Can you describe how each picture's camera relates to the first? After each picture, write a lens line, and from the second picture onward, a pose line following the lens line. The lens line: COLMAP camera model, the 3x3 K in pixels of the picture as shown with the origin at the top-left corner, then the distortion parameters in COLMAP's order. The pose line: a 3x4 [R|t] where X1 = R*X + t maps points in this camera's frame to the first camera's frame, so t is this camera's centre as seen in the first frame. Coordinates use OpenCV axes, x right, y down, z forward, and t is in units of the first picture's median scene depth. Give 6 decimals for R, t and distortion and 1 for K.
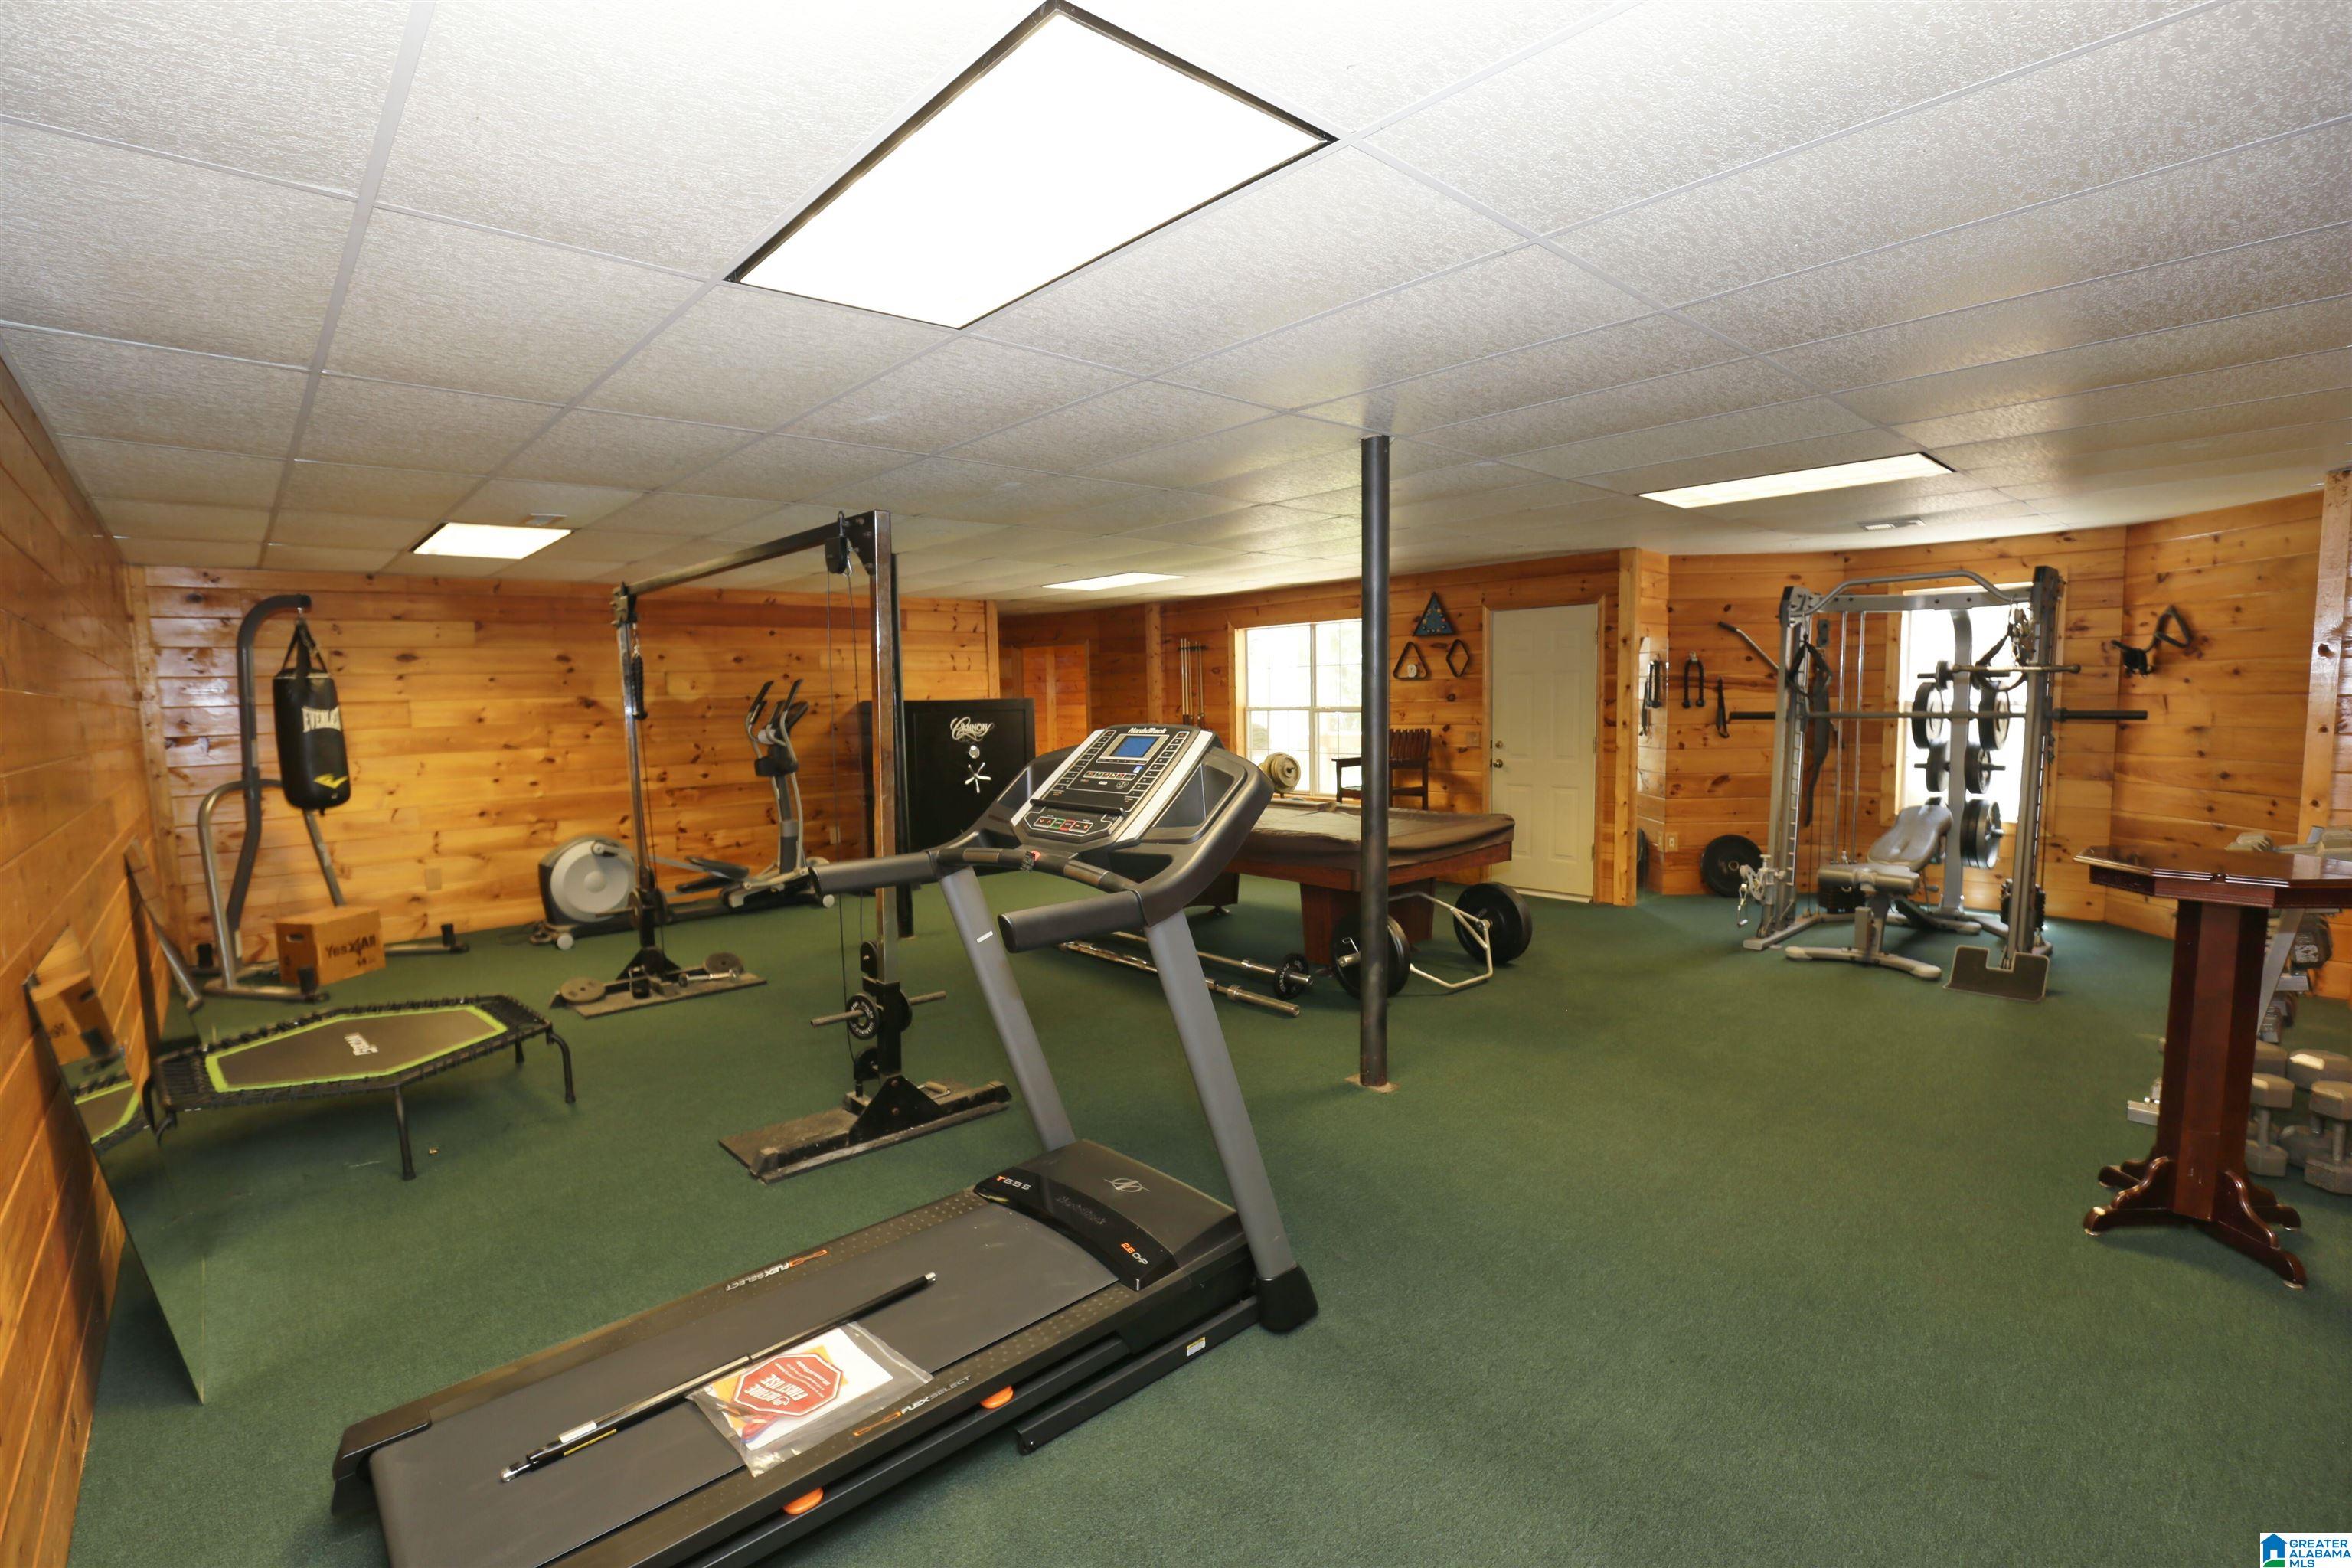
lens RADIAL K [[1081.9, 0, 1176.0], [0, 1081.9, 784.0], [0, 0, 1]] dist [-0.023293, 0.000151]
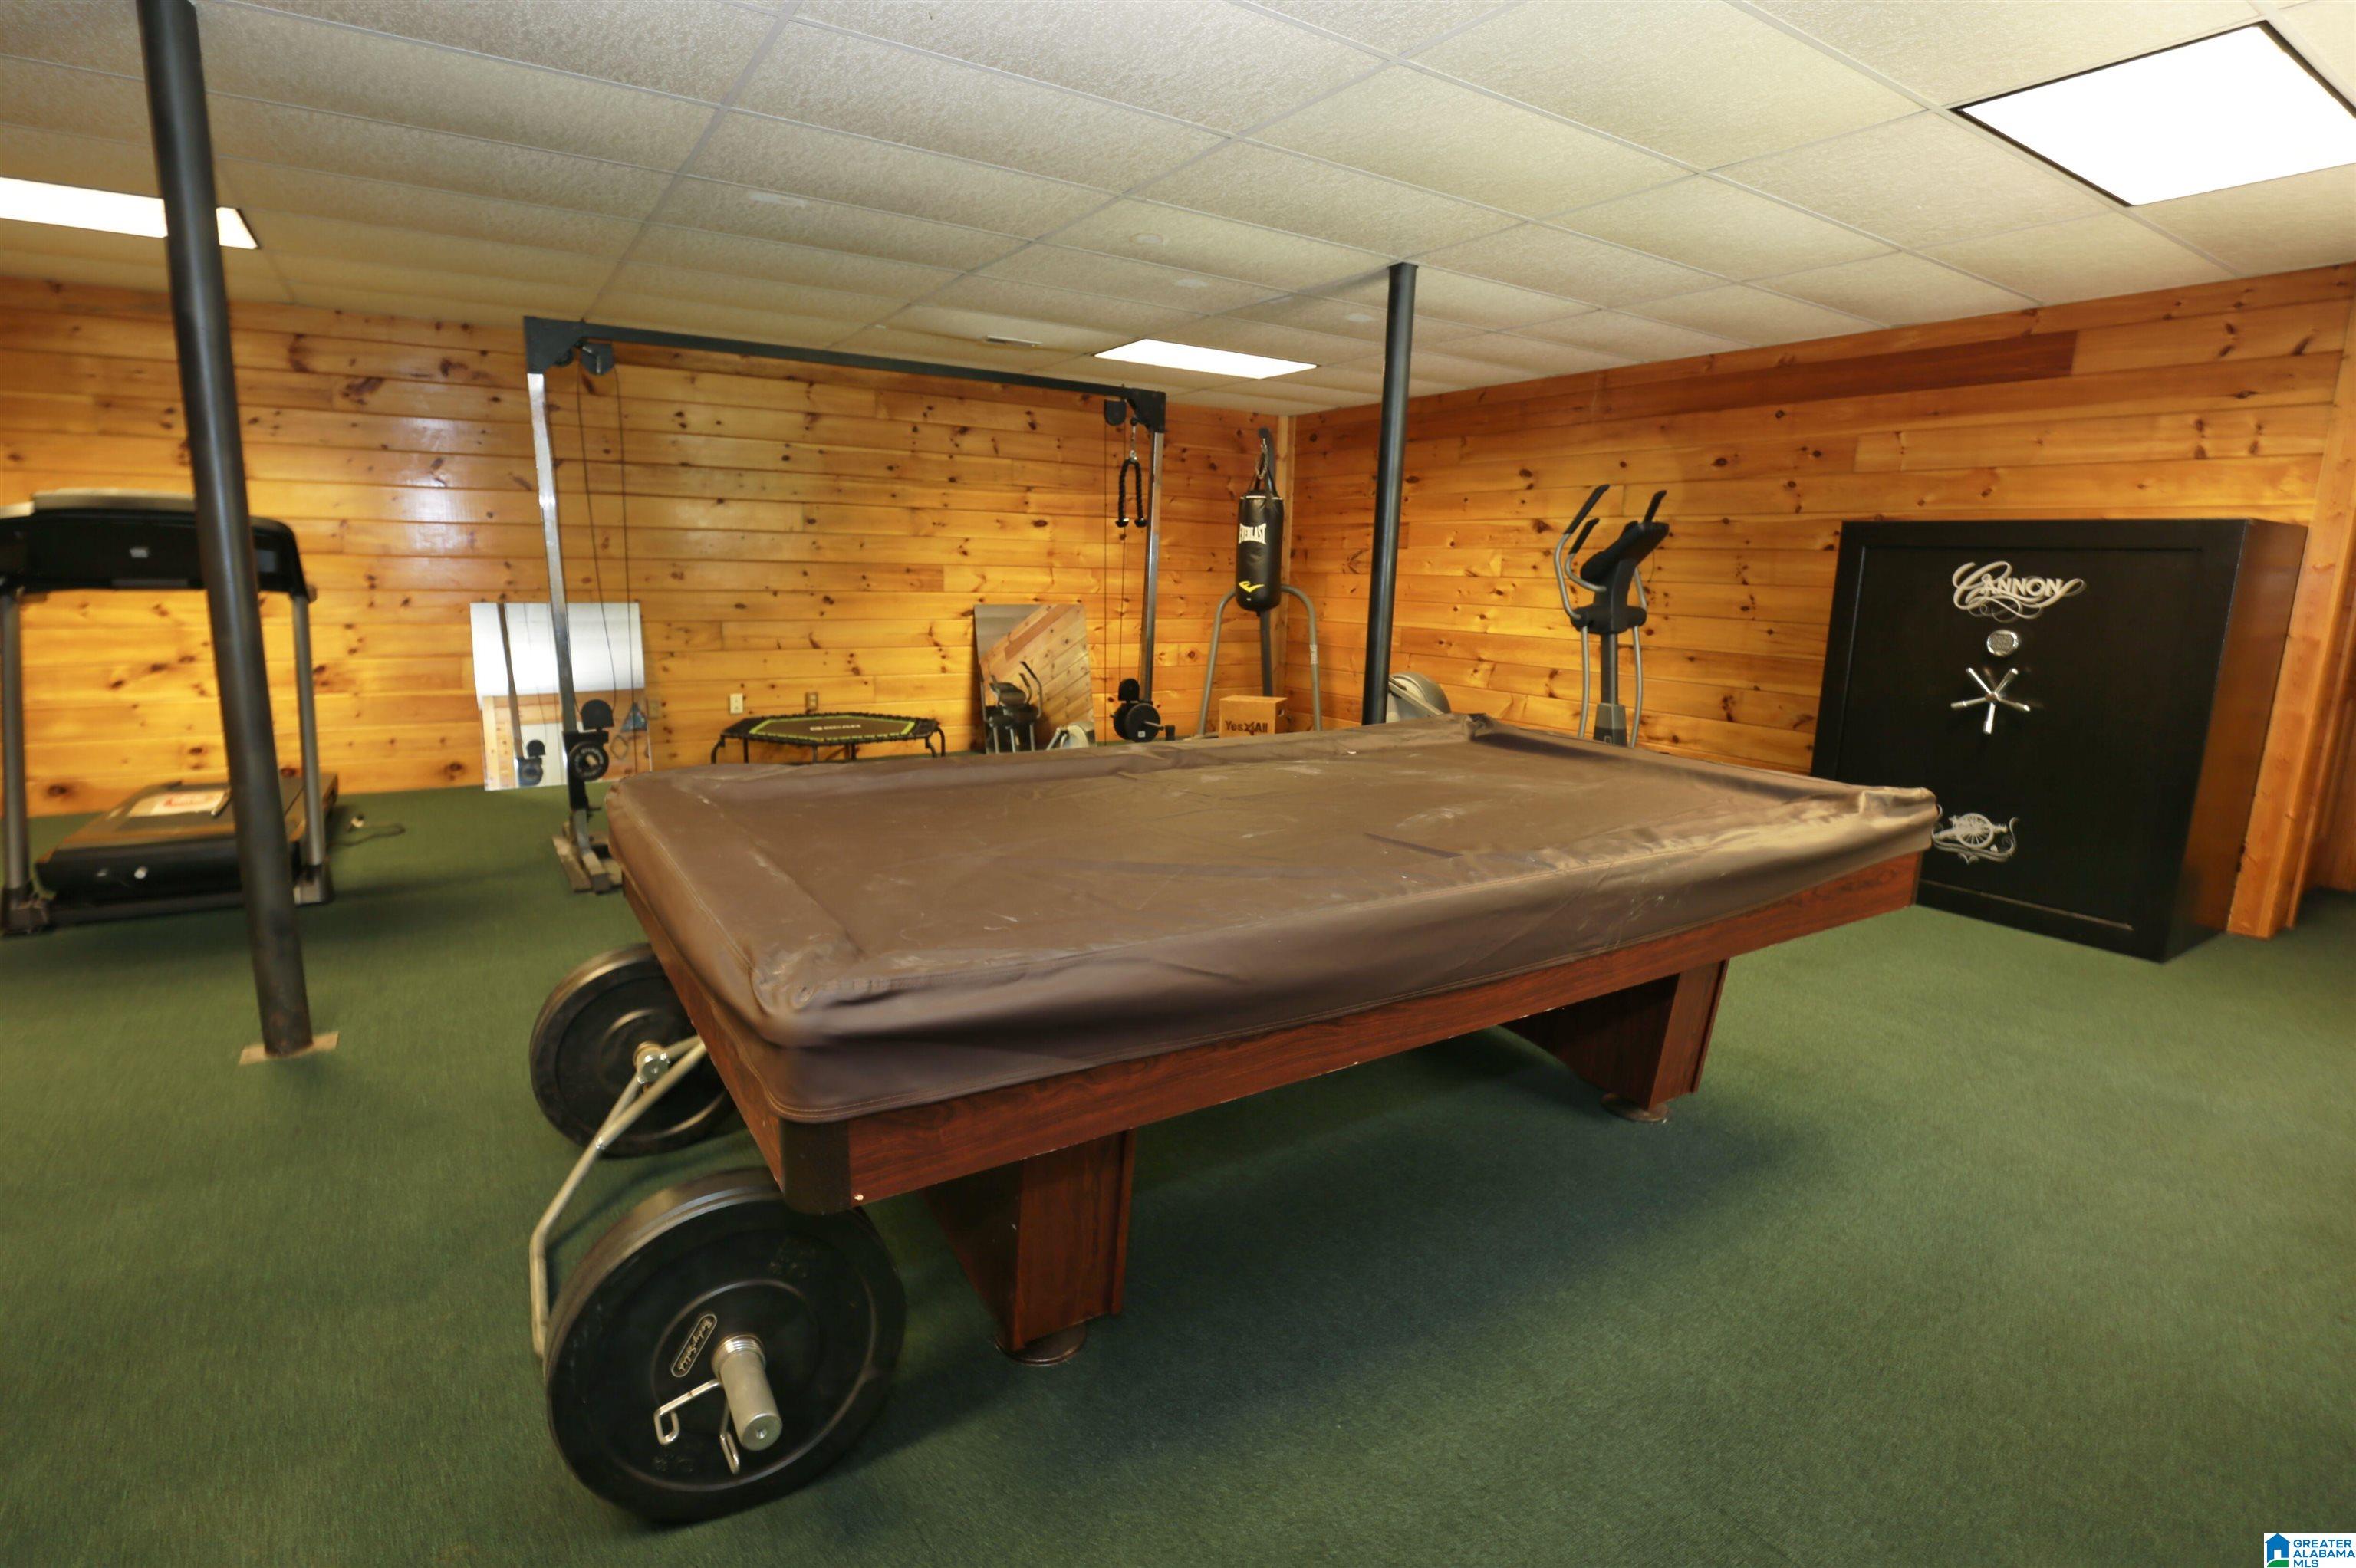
lens RADIAL K [[1112.0, 0, 1174.6], [0, 1112.0, 760.0], [0, 0, 1]] dist [-0.024956, 0.001122]
pose [[-0.149509, 0.190617, -0.970212, 0.319889], [-0.100698, 0.973204, 0.206722, -0.043014], [0.983619, 0.128605, -0.126308, 0.759376]]
